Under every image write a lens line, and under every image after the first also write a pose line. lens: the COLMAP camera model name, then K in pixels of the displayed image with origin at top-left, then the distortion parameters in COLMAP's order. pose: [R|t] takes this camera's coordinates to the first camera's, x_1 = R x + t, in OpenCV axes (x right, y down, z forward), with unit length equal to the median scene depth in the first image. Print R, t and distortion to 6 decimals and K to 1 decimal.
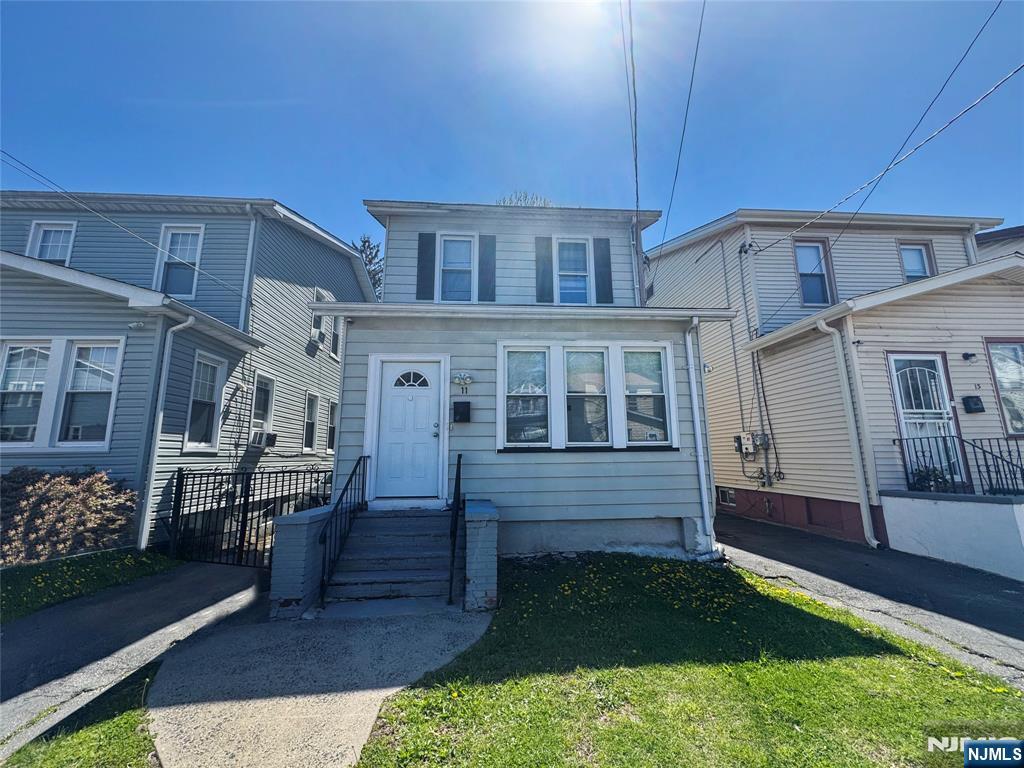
lens RADIAL K [[408.2, 0, 512.0], [0, 408.2, 384.0], [0, 0, 1]] dist [-0.003019, -0.000073]
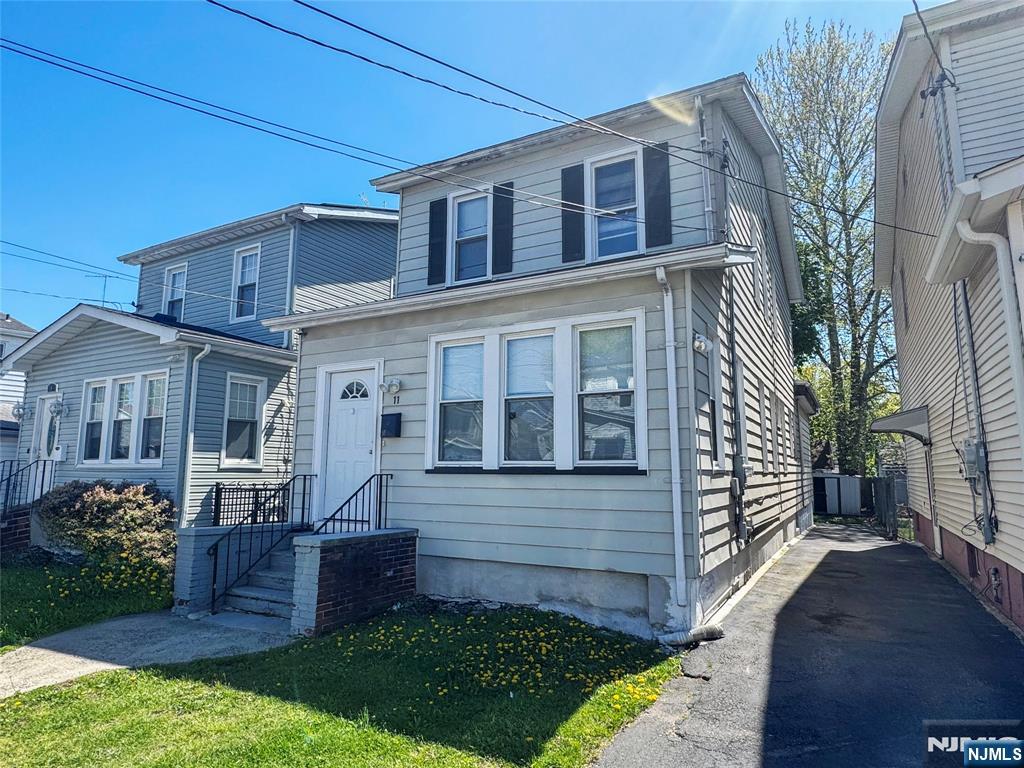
lens RADIAL K [[613.1, 0, 512.0], [0, 613.1, 384.0], [0, 0, 1]] dist [0.000290, -0.000657]
pose [[0.838907, -0.063004, -0.540616, 0.758554], [0.081510, 0.996619, 0.010337, -0.010527], [0.538137, -0.052737, 0.841206, 0.053332]]
